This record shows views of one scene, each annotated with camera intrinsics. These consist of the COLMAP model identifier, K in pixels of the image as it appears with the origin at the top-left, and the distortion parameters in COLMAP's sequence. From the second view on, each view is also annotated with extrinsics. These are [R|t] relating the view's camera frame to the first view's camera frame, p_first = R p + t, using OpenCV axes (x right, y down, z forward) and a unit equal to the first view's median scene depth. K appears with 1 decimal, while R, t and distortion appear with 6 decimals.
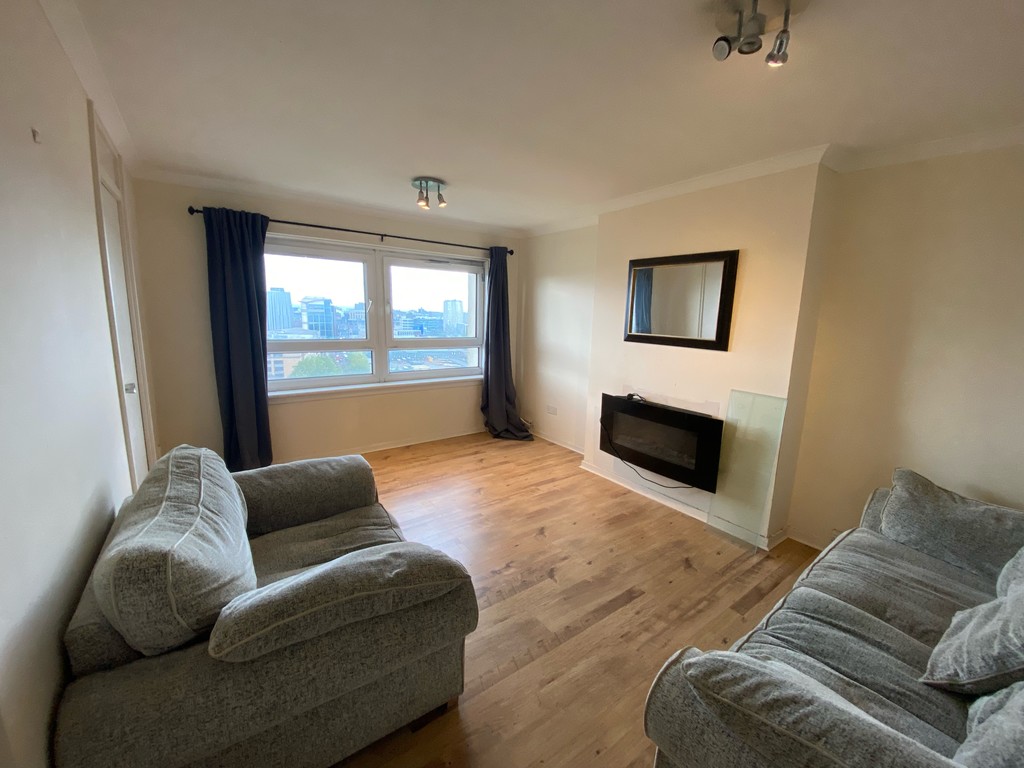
lens RADIAL K [[414.4, 0, 512.0], [0, 414.4, 384.0], [0, 0, 1]] dist [0.000074, -0.000314]
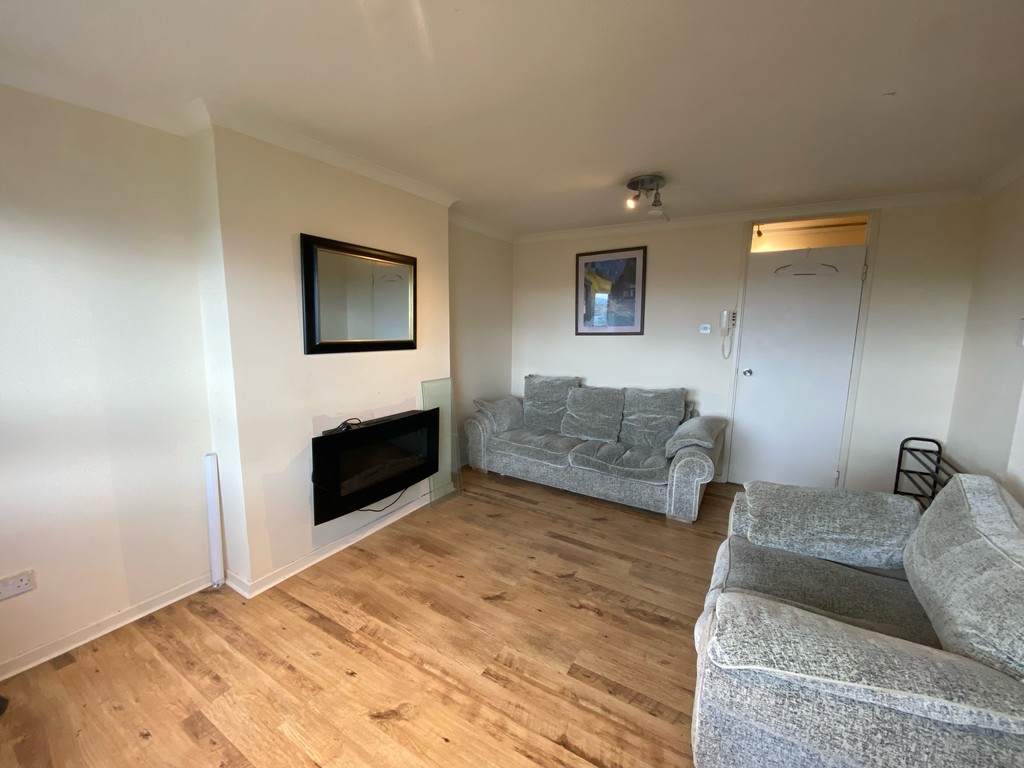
lens RADIAL K [[414.4, 0, 512.0], [0, 414.4, 384.0], [0, 0, 1]] dist [0.000074, -0.000314]
pose [[-0.388385, -0.174937, 0.904740, -0.497817], [0.135949, 0.960194, 0.244020, -0.186273], [-0.911413, 0.217773, -0.349143, 0.999029]]
